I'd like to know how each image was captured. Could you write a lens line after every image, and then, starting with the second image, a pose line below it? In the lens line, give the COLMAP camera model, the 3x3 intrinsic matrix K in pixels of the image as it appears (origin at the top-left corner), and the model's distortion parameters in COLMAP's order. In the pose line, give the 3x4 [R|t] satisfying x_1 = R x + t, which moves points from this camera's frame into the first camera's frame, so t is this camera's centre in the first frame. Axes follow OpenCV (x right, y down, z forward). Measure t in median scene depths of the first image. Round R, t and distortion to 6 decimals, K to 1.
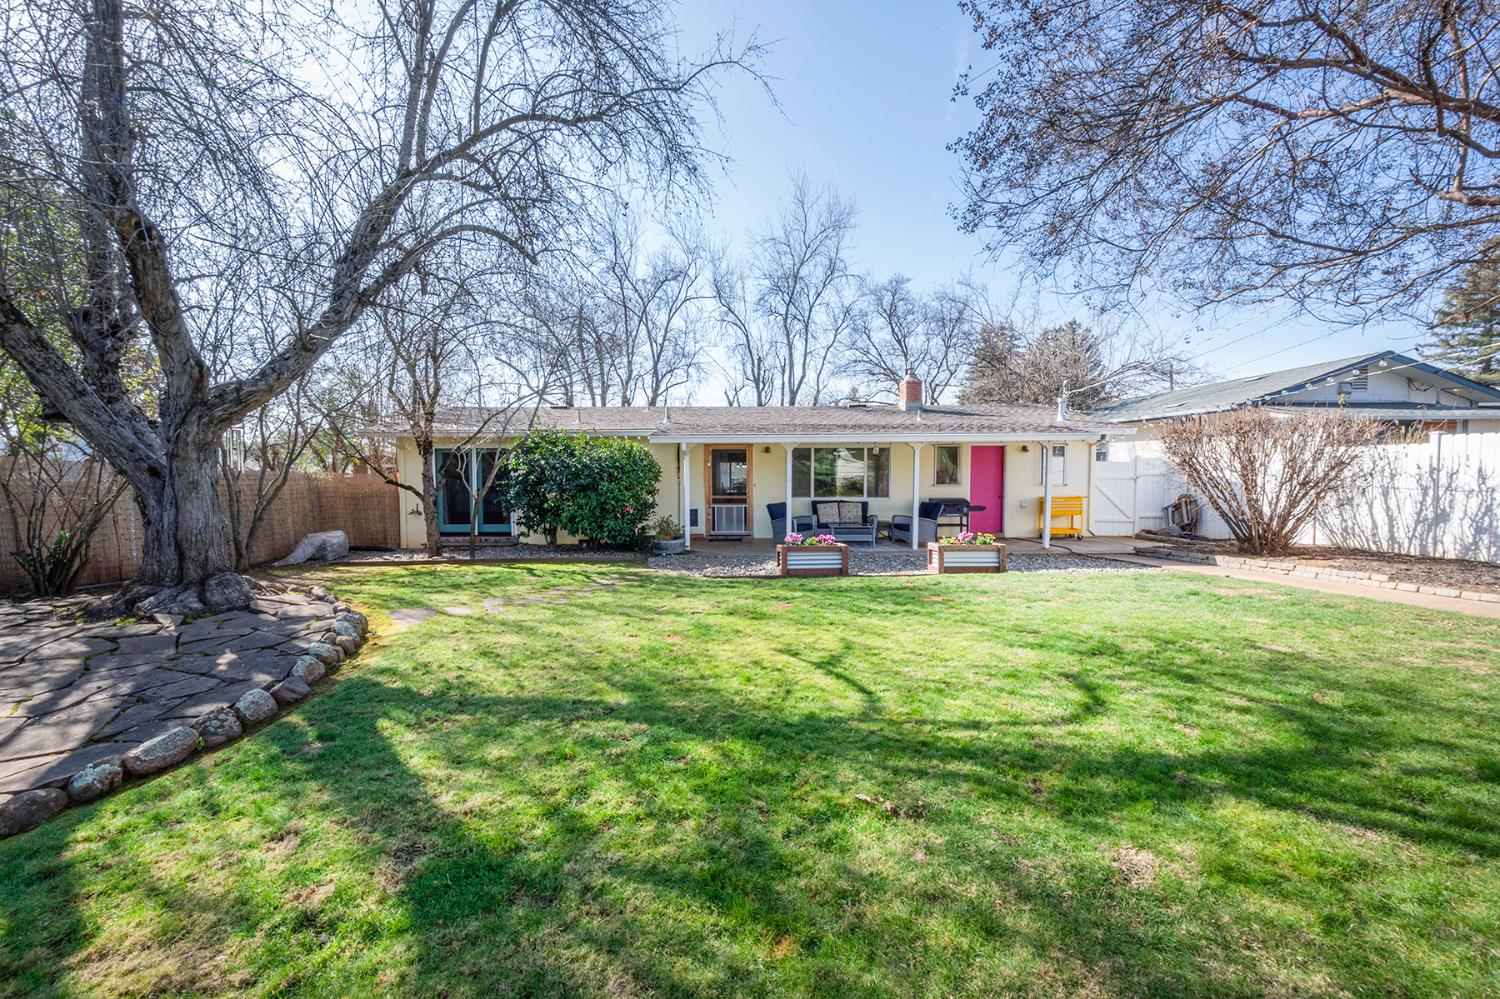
lens RADIAL K [[589.1, 0, 751.5], [0, 589.1, 490.7], [0, 0, 1]] dist [-0.001235, 0.000603]
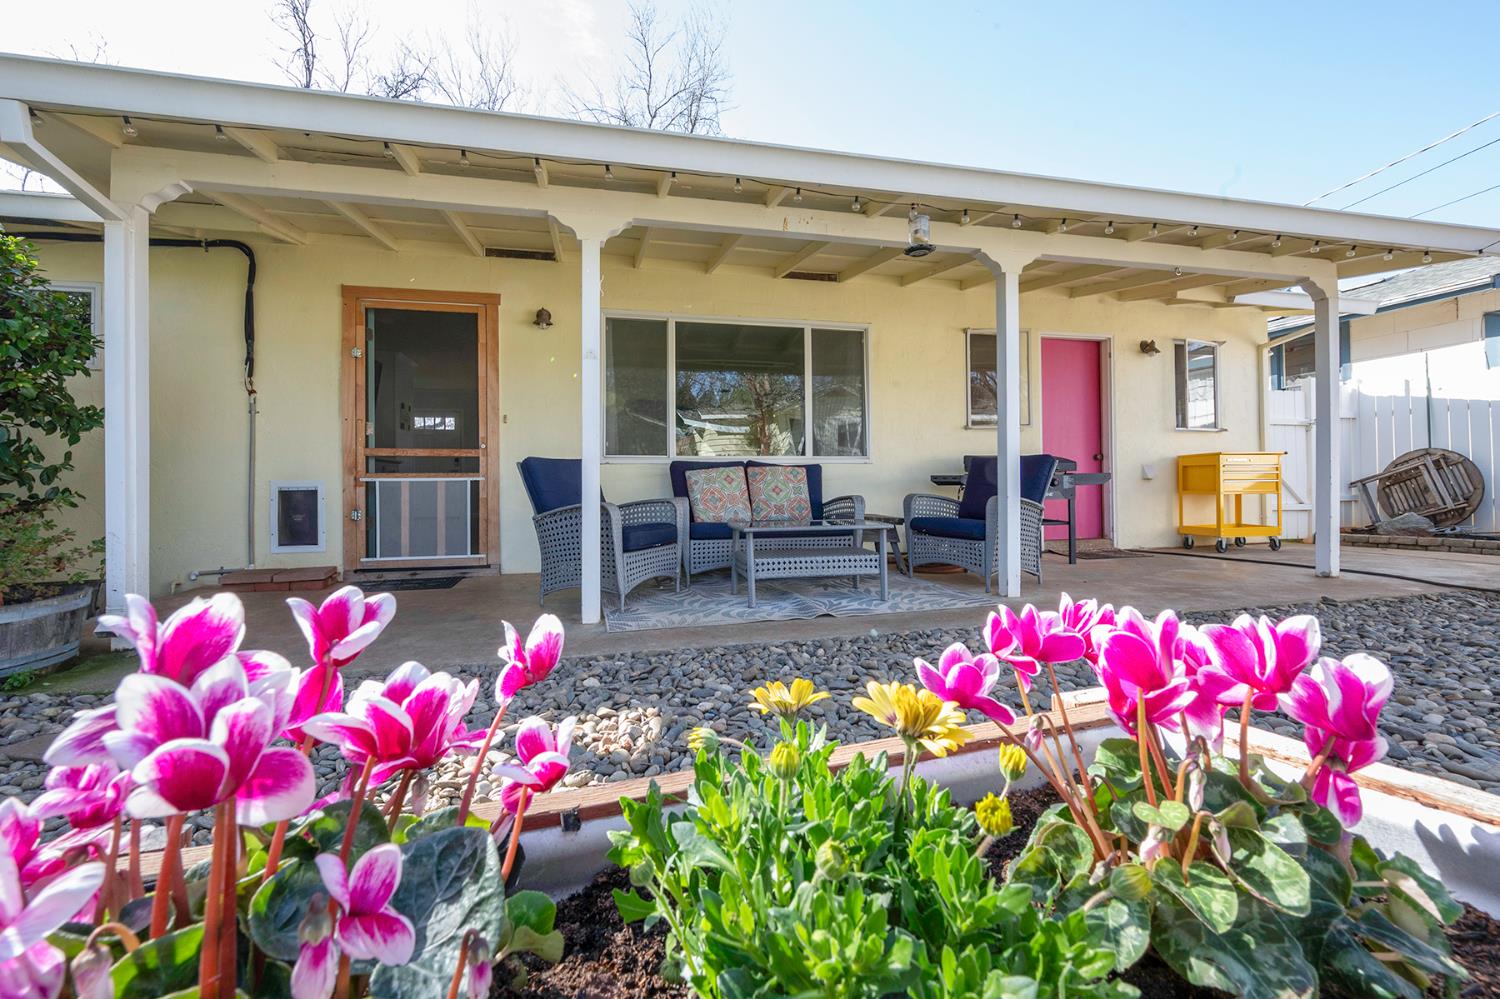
lens RADIAL K [[589.1, 0, 733.2], [0, 589.1, 478.4], [0, 0, 1]] dist [-0.001235, 0.000603]
pose [[0.974306, -0.003338, 0.225206, 0.058891], [0.014110, 0.998831, -0.046237, 0.043745], [-0.224788, 0.048227, 0.973213, 0.646571]]
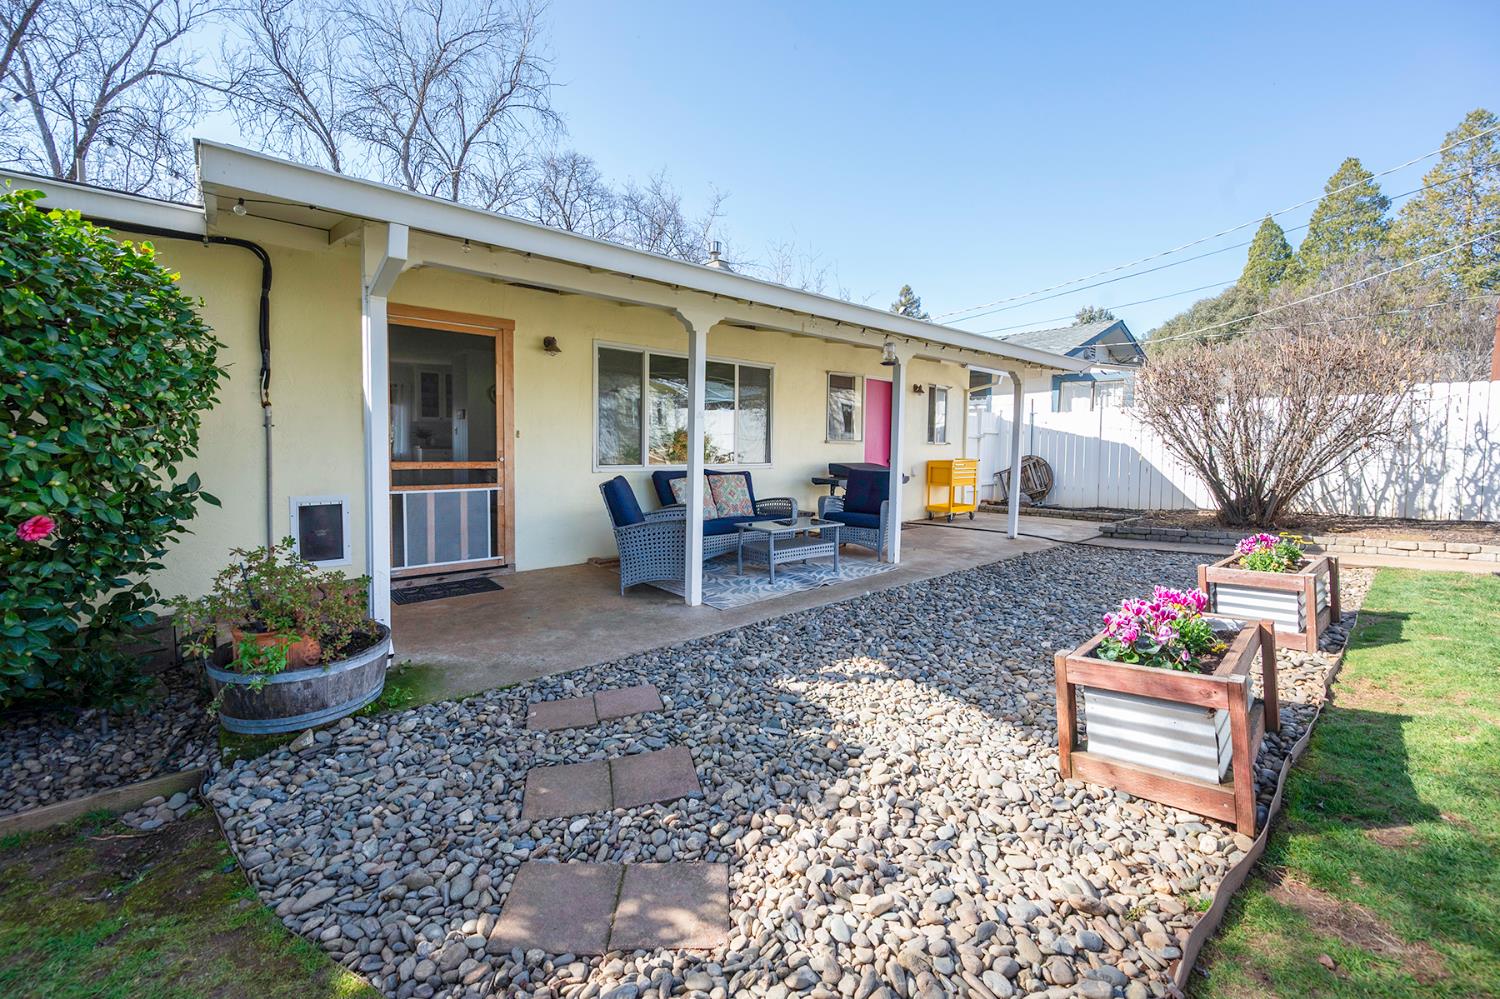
lens RADIAL K [[589.1, 0, 733.6], [0, 589.1, 475.0], [0, 0, 1]] dist [-0.001235, 0.000603]
pose [[0.760594, -0.020711, 0.648898, -0.138042], [0.006998, 0.999695, 0.023705, 0.009427], [-0.649191, -0.013489, 0.760506, 0.626278]]
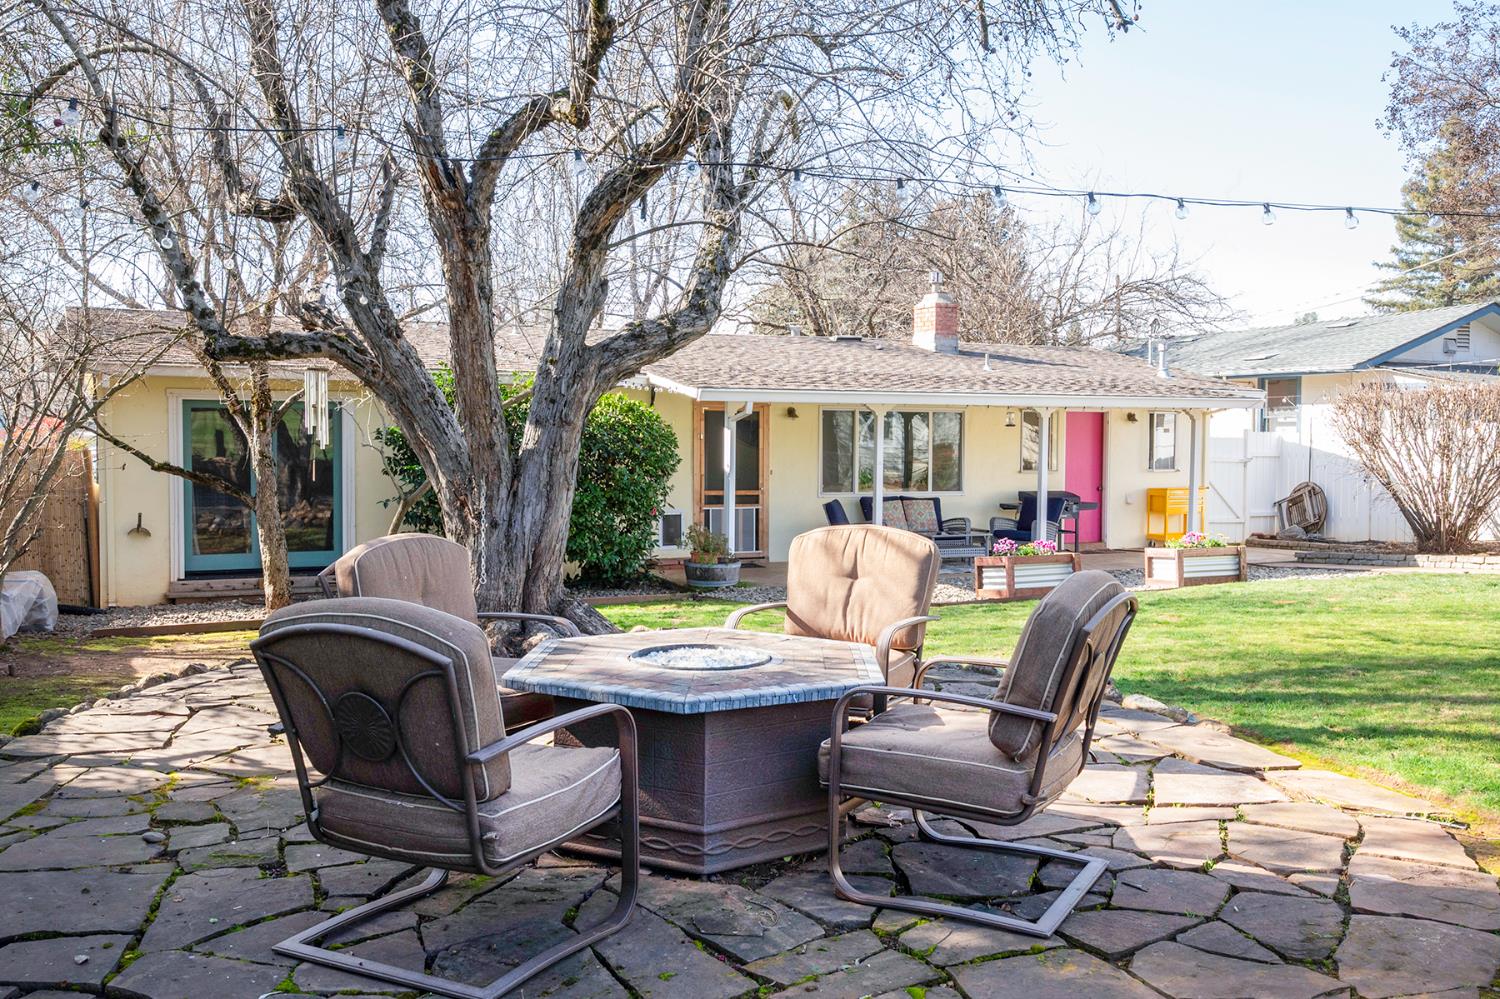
lens RADIAL K [[1287.7, 0, 755.1], [0, 1287.7, 509.7], [0, 0, 1]] dist [-0.002371, 0.004555]
pose [[0.908698, -0.013825, 0.417226, -0.557399], [0.007580, 0.999833, 0.016621, 0.006889], [-0.417386, -0.011941, 0.908651, -0.172634]]
